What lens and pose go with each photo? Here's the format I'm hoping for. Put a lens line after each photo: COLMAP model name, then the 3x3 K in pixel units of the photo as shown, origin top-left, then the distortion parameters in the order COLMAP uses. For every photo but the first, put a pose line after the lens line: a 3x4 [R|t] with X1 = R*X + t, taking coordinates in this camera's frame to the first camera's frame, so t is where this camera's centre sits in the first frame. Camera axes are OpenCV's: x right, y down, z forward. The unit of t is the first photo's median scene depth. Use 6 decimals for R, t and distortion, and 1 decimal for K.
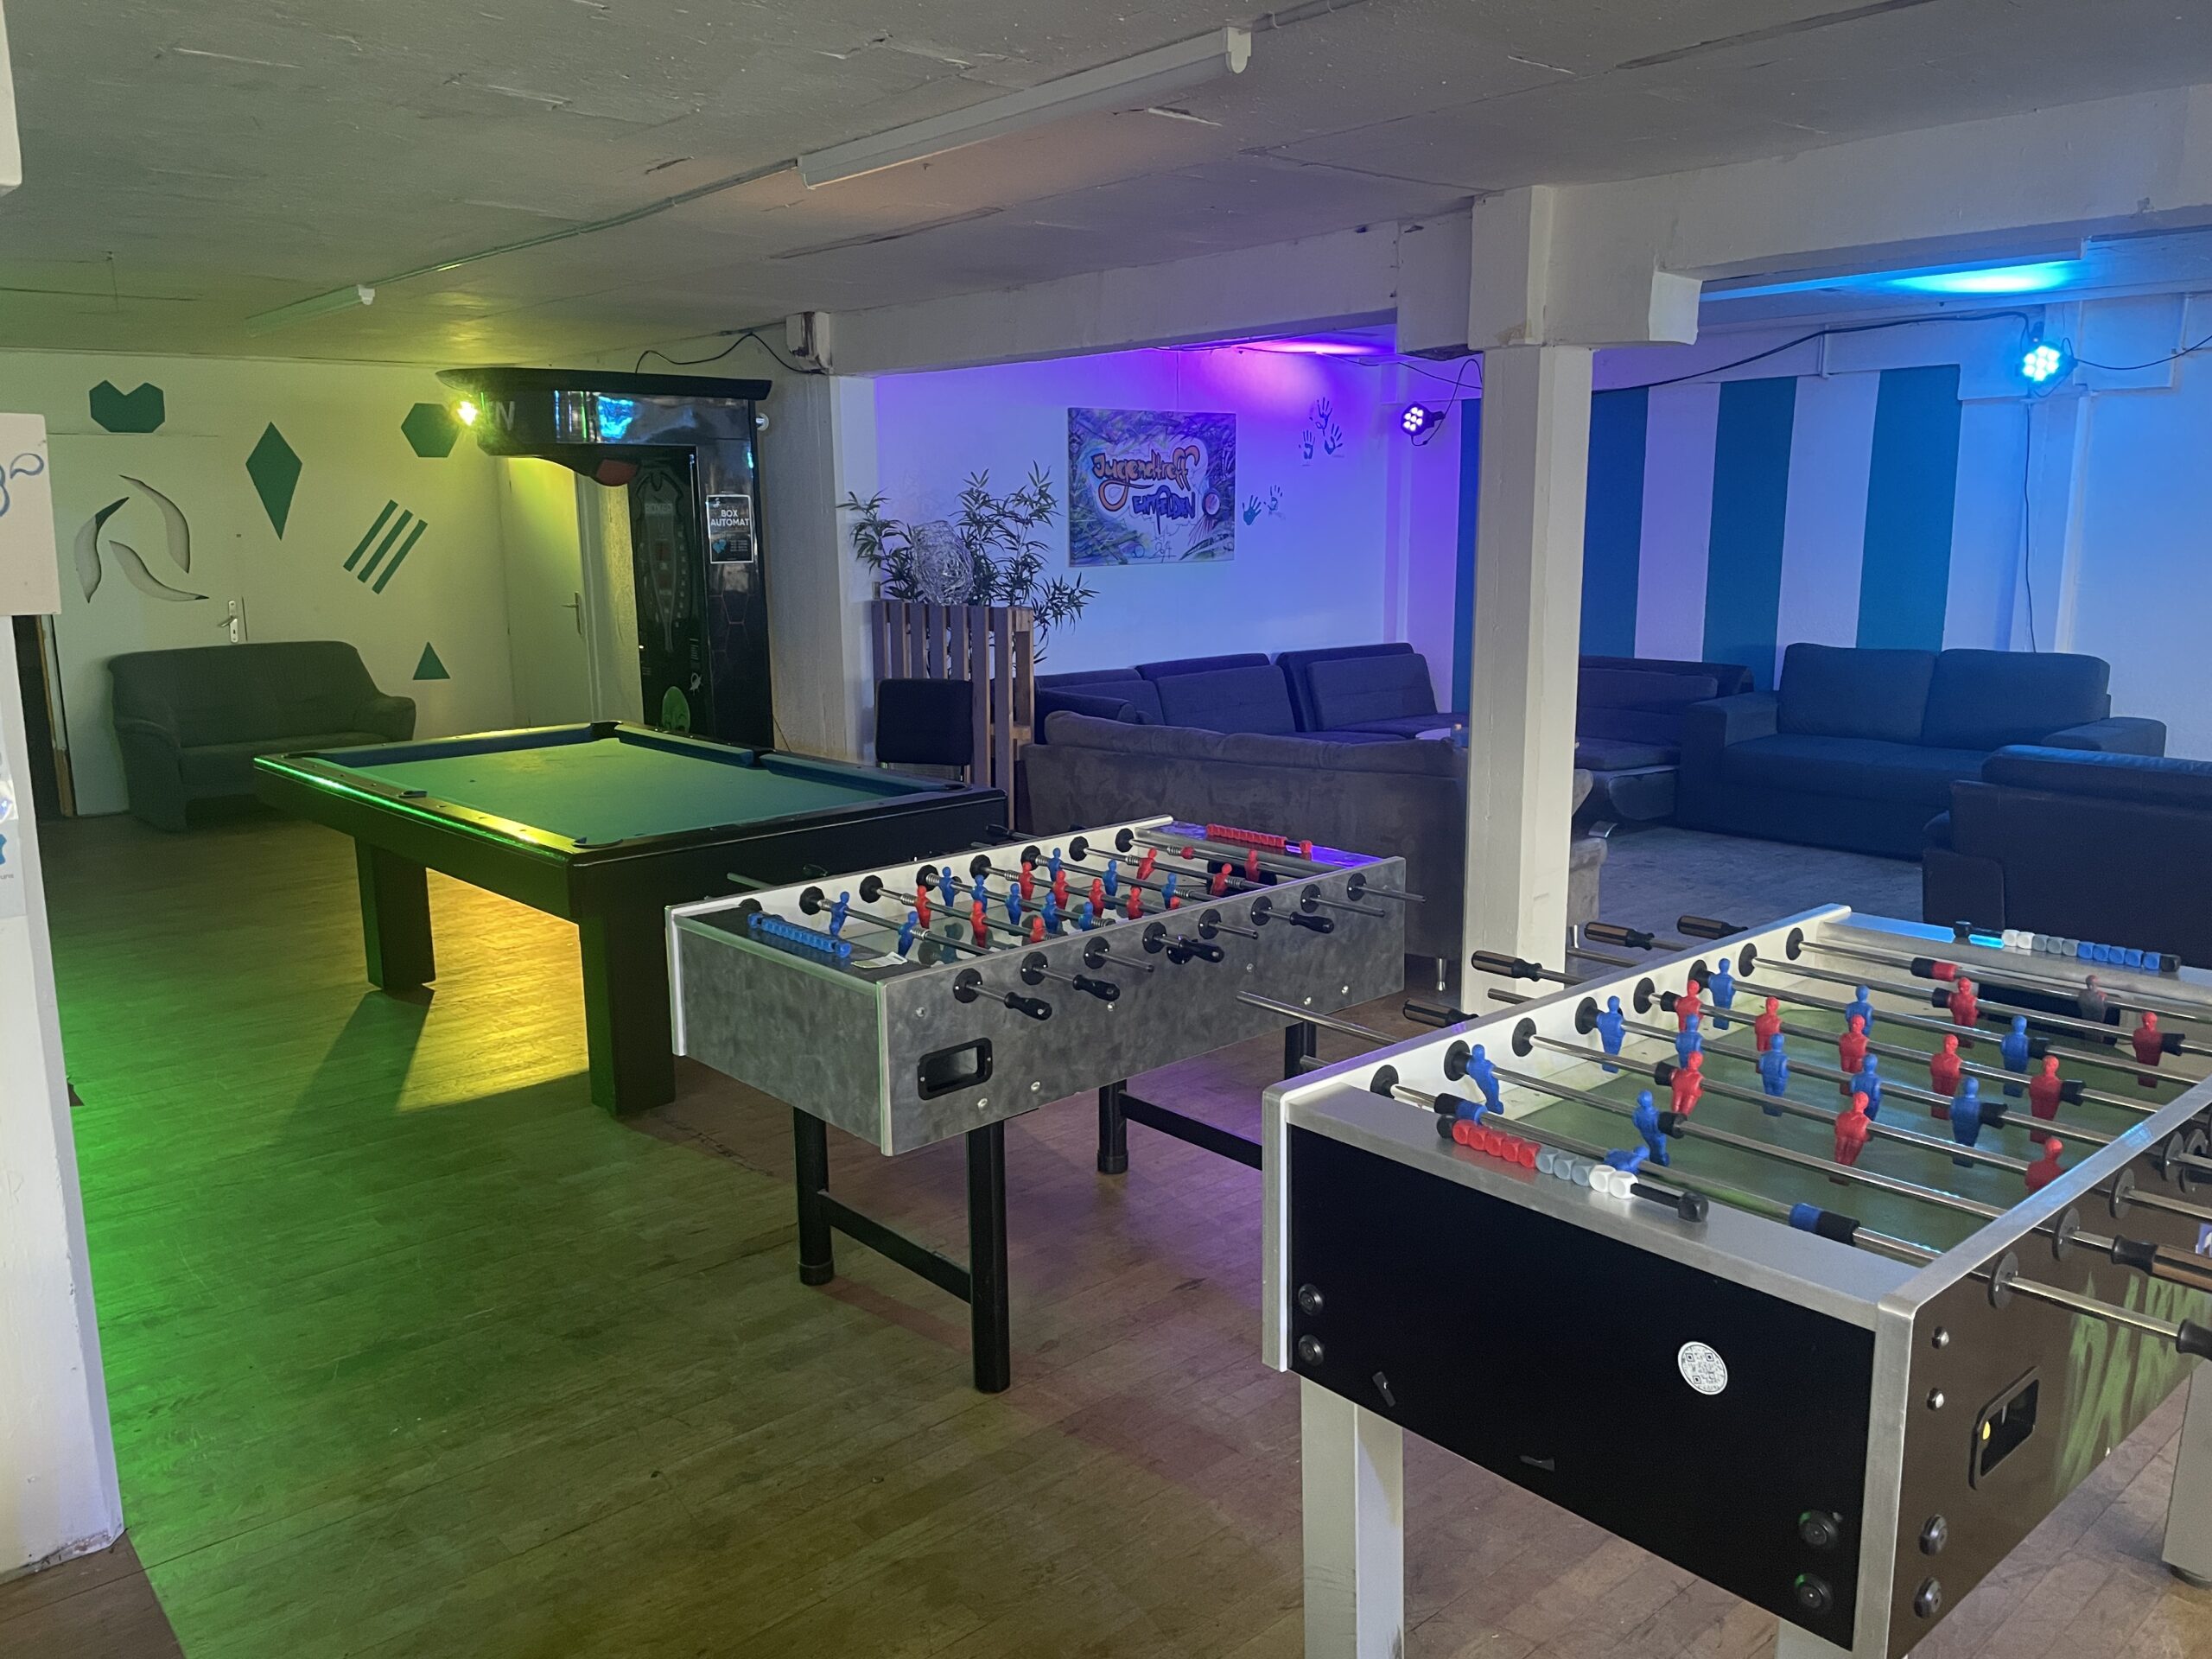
lens RADIAL K [[1682.8, 0, 1106.0], [0, 1682.8, 829.5], [0, 0, 1]] dist [-0.000661, -0.002874]
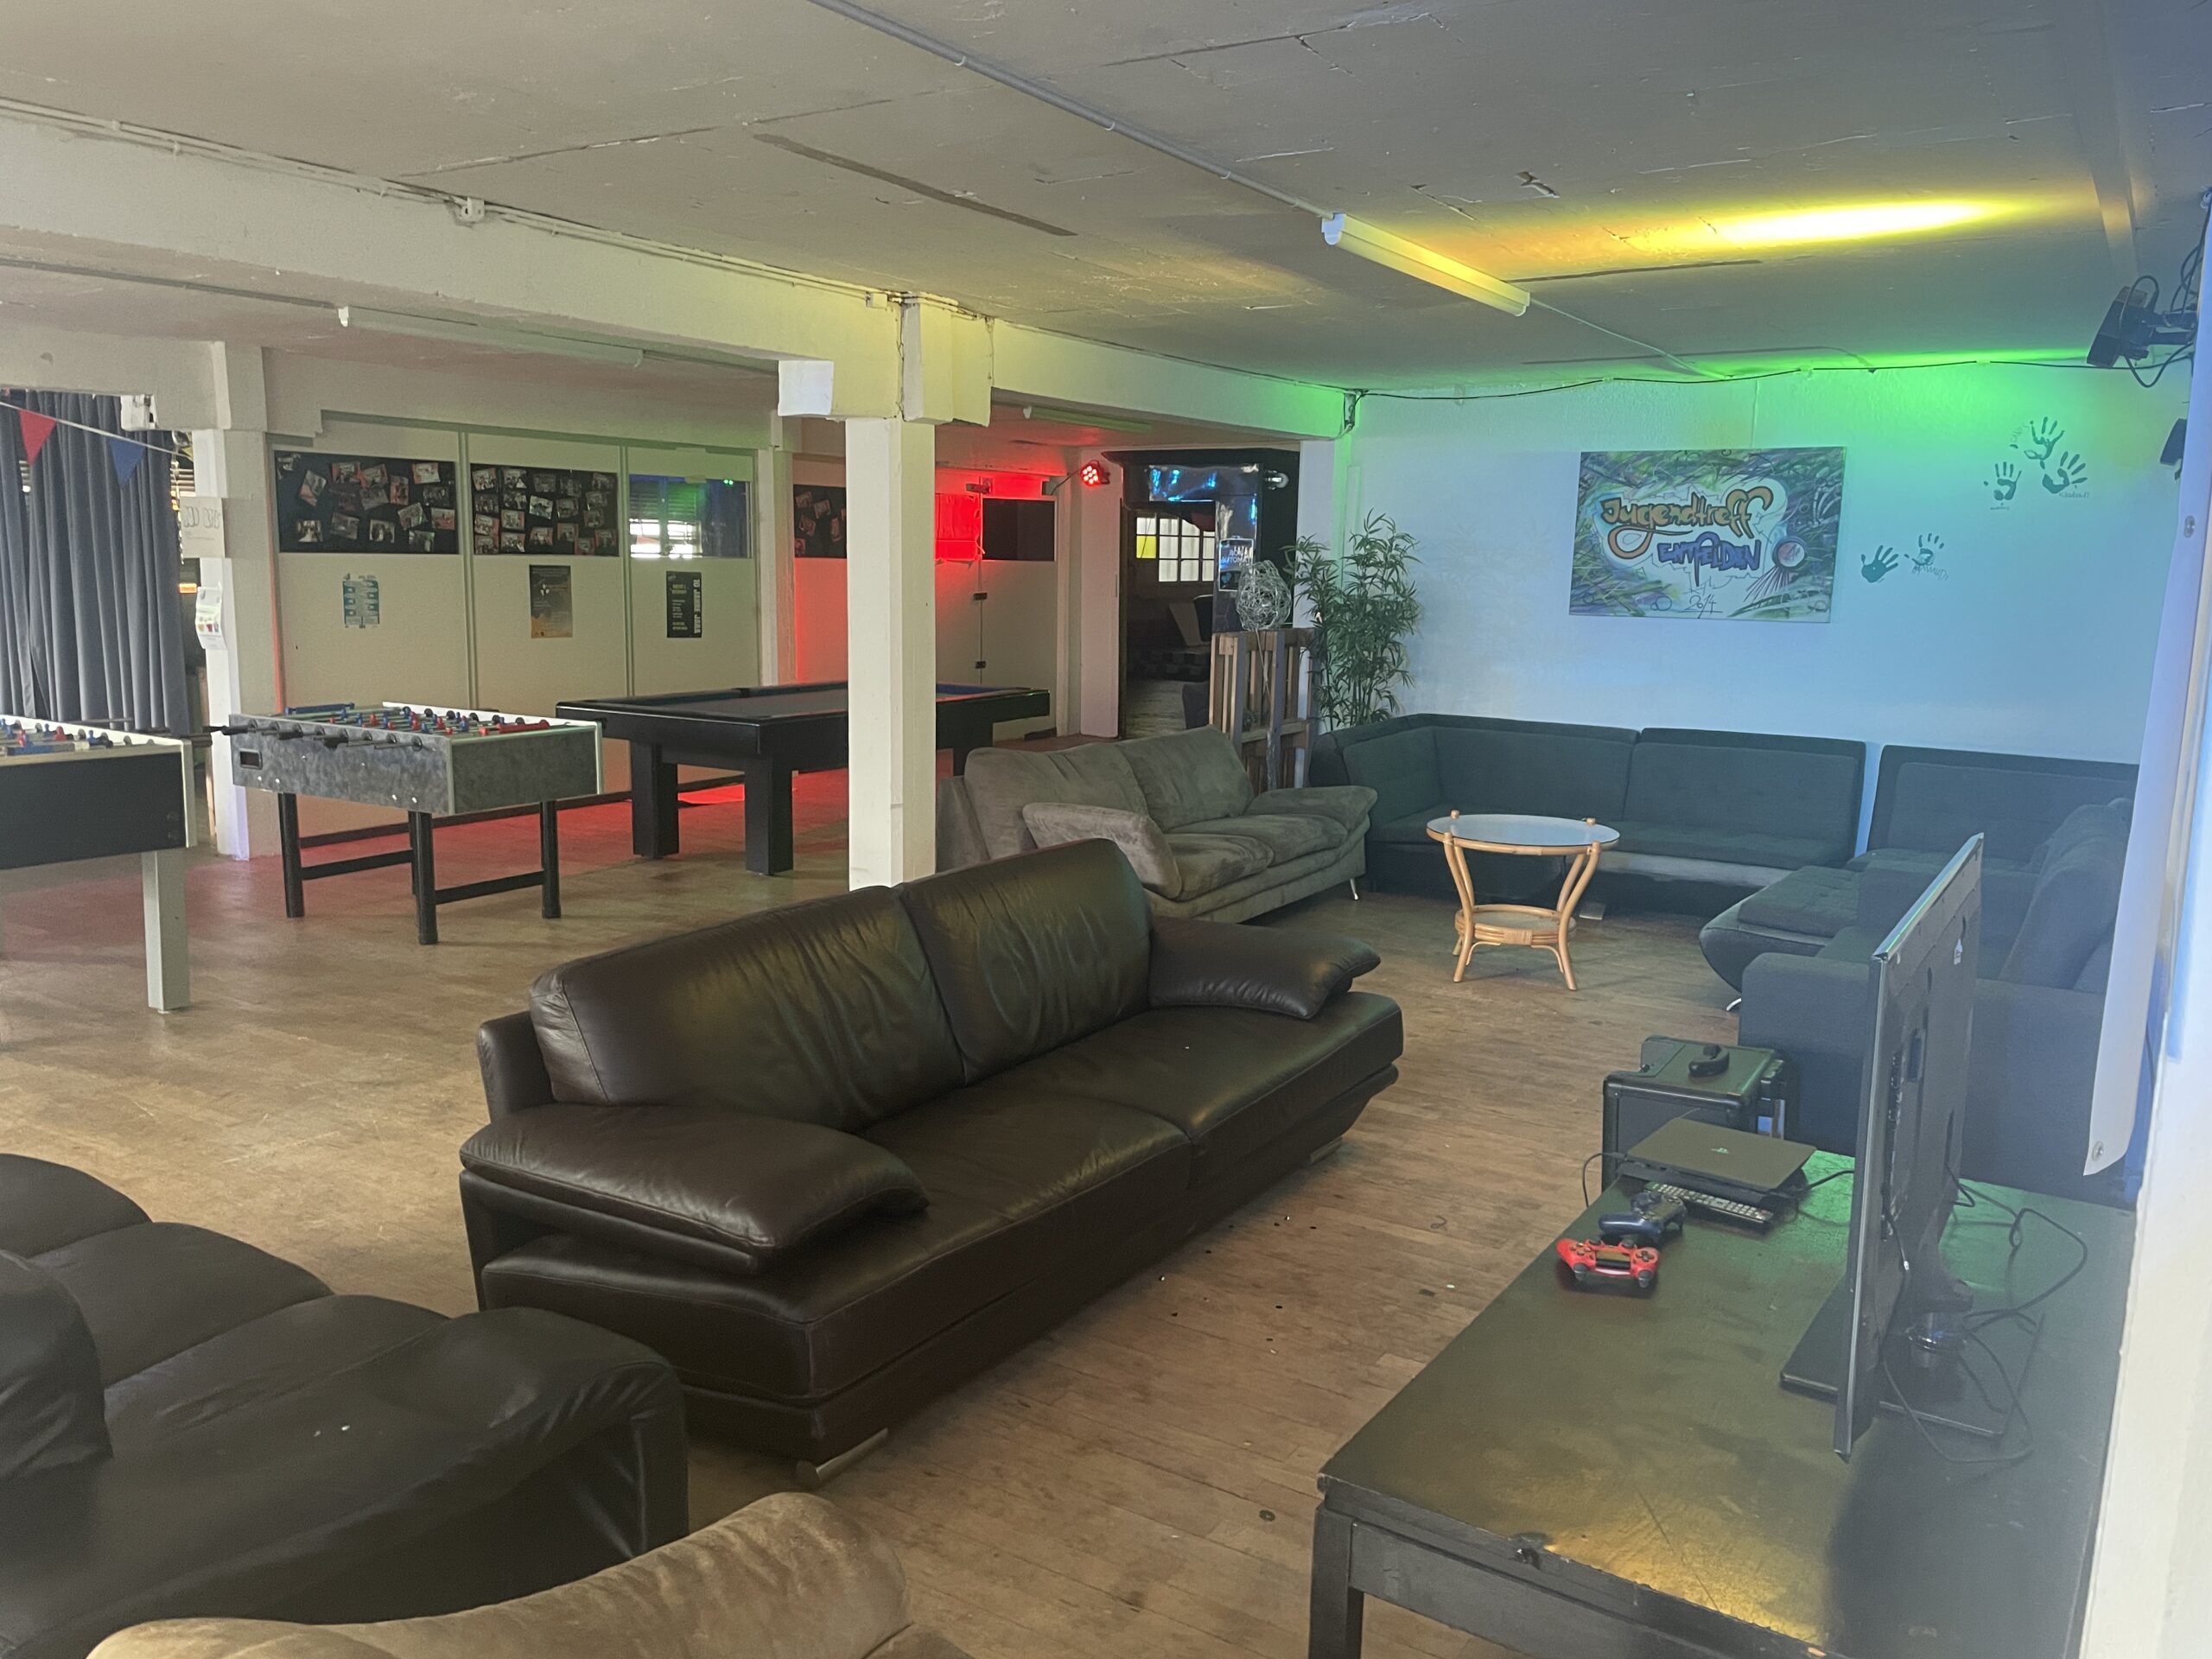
lens RADIAL K [[1682.8, 0, 1106.0], [0, 1682.8, 829.5], [0, 0, 1]] dist [-0.000661, -0.002874]
pose [[0.280379, 0.169589, -0.944790, 0.821869], [-0.198447, 0.973246, 0.115805, -0.091904], [0.939152, 0.155021, 0.306532, 0.455920]]
